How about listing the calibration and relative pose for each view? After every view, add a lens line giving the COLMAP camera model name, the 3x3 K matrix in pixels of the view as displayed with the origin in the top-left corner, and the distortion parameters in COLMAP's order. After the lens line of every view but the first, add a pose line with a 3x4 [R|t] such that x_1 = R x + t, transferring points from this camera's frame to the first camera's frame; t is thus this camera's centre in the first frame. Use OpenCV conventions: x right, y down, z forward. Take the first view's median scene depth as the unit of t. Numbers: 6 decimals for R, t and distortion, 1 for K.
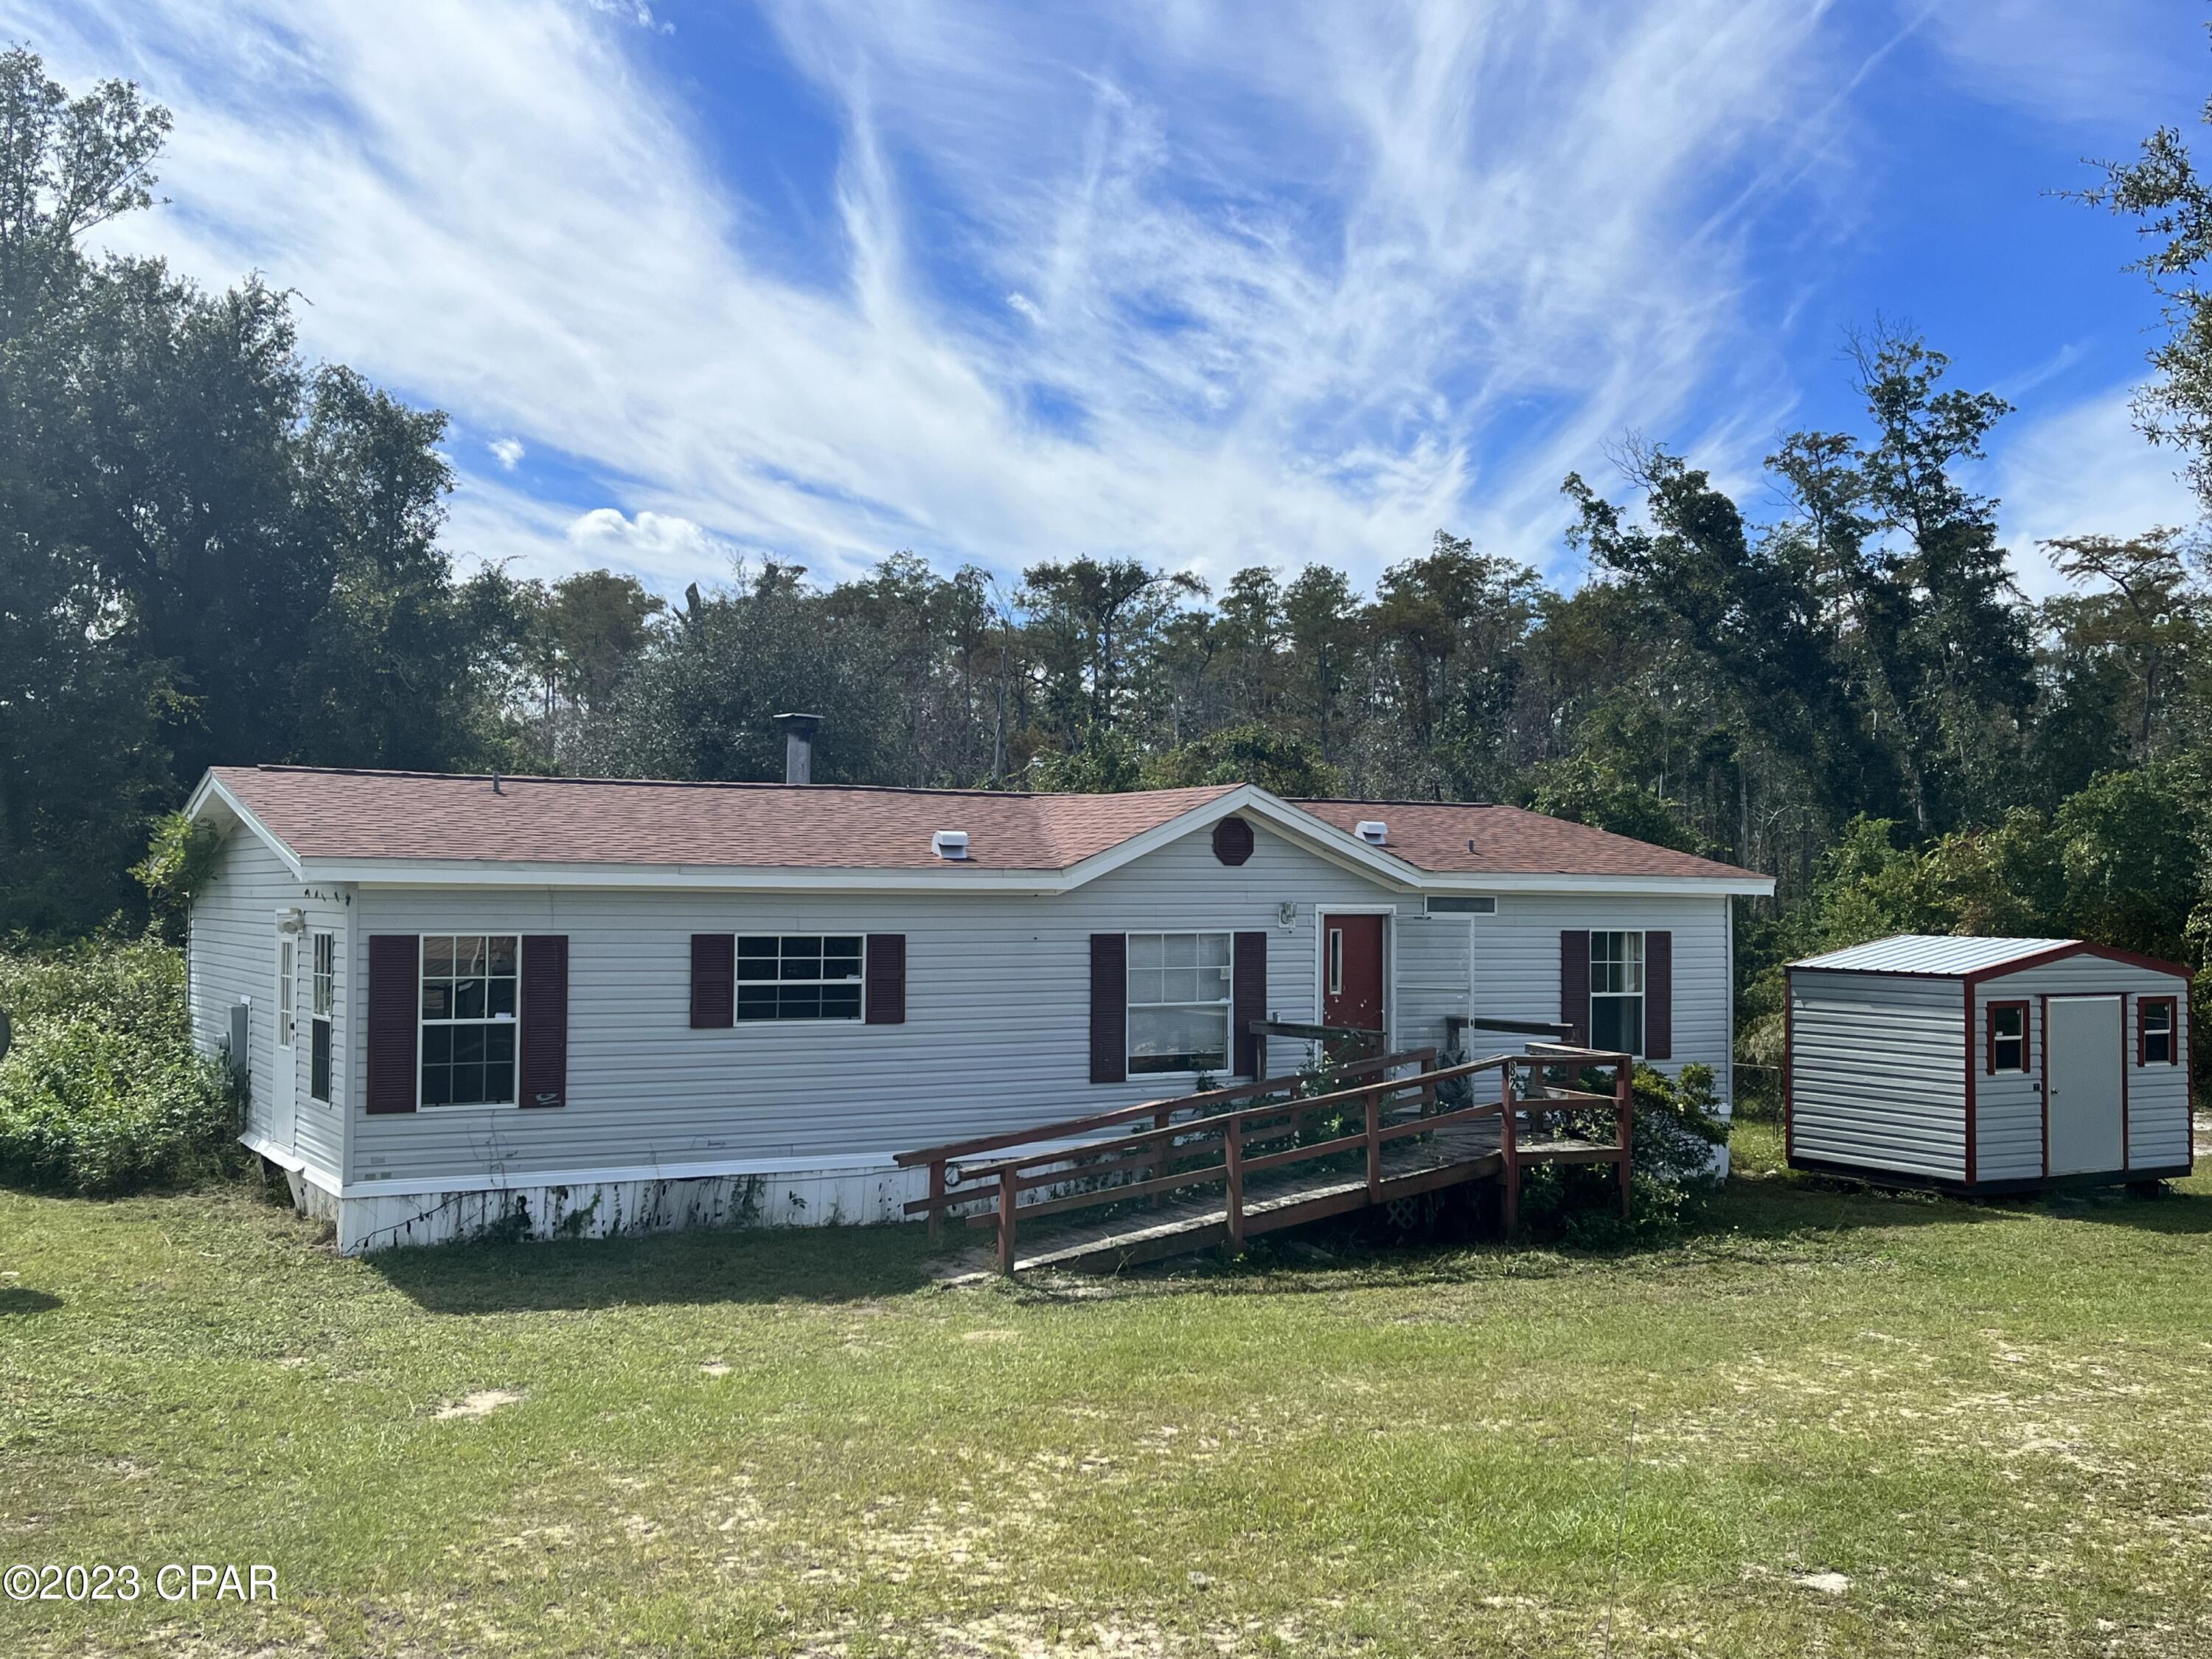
lens RADIAL K [[2099.8, 0, 1099.2], [0, 2099.8, 919.0], [0, 0, 1]] dist [0.008553, -0.146986]
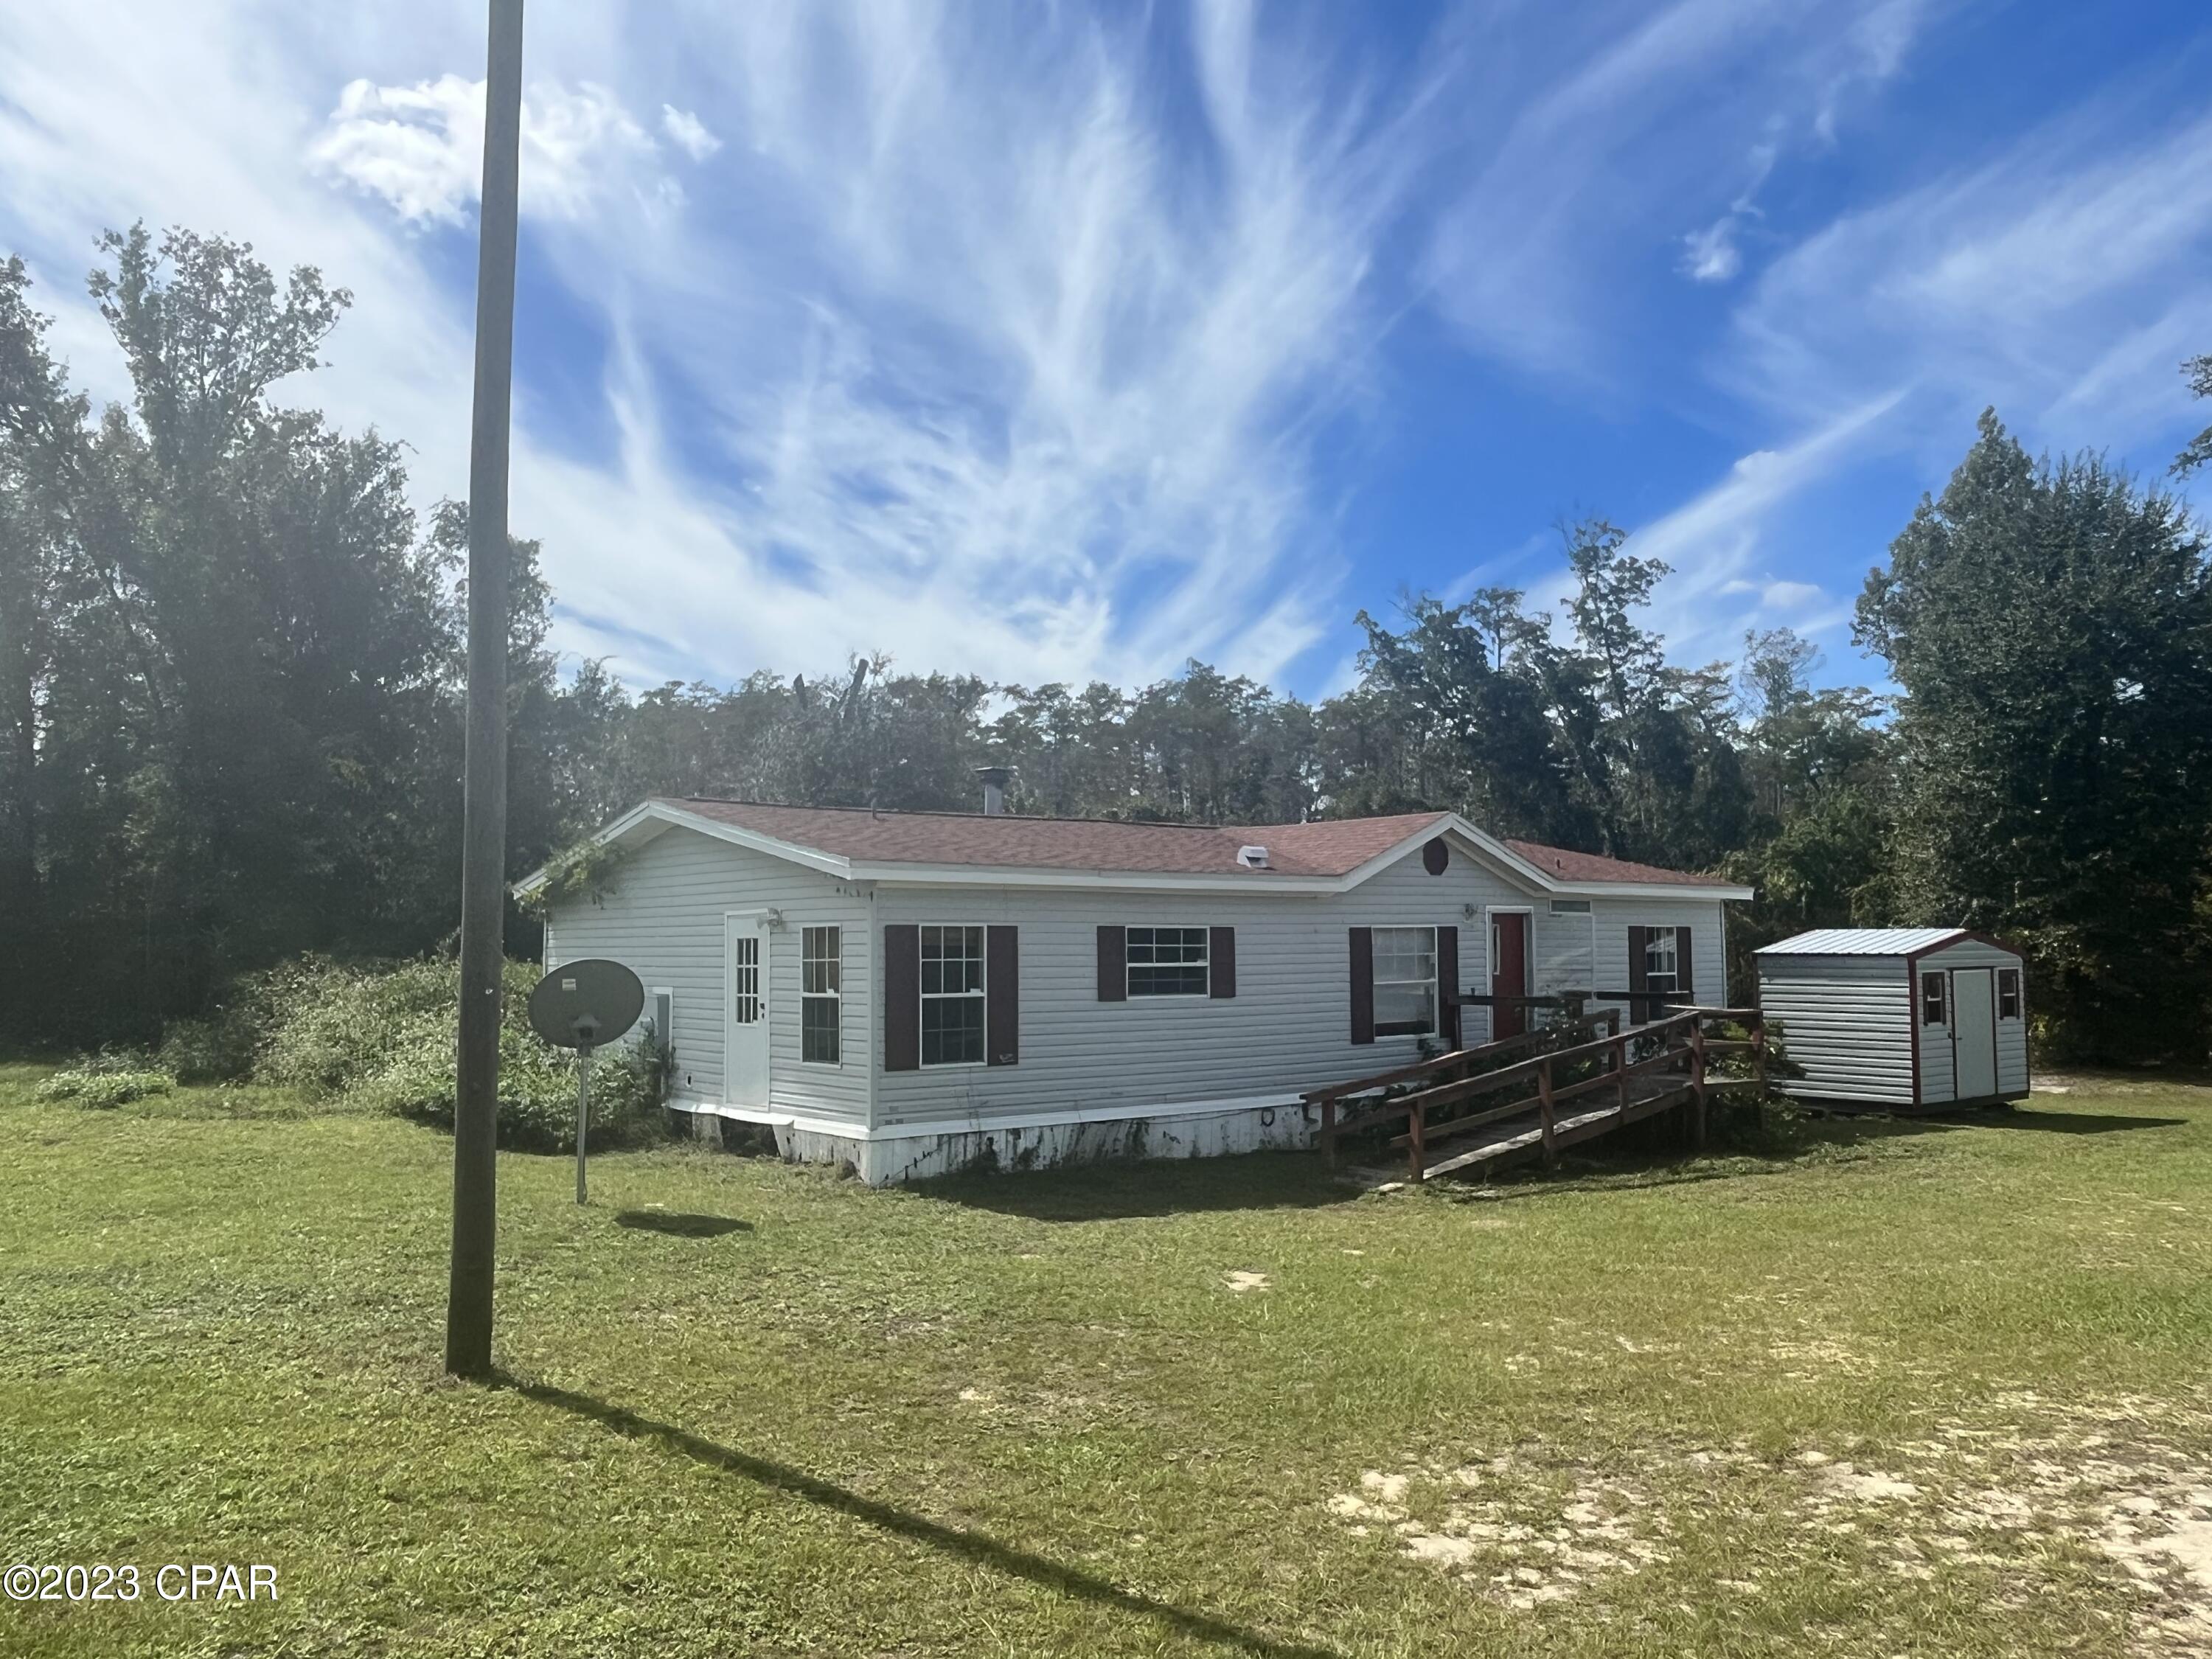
lens RADIAL K [[1701.7, 0, 1106.0], [0, 1701.7, 829.5], [0, 0, 1]] dist [-0.022776, -0.001483]
pose [[0.981854, -0.000629, 0.189637, -0.136231], [0.017033, 0.996245, -0.084885, 0.012907], [-0.188871, 0.086575, 0.978178, -0.002681]]
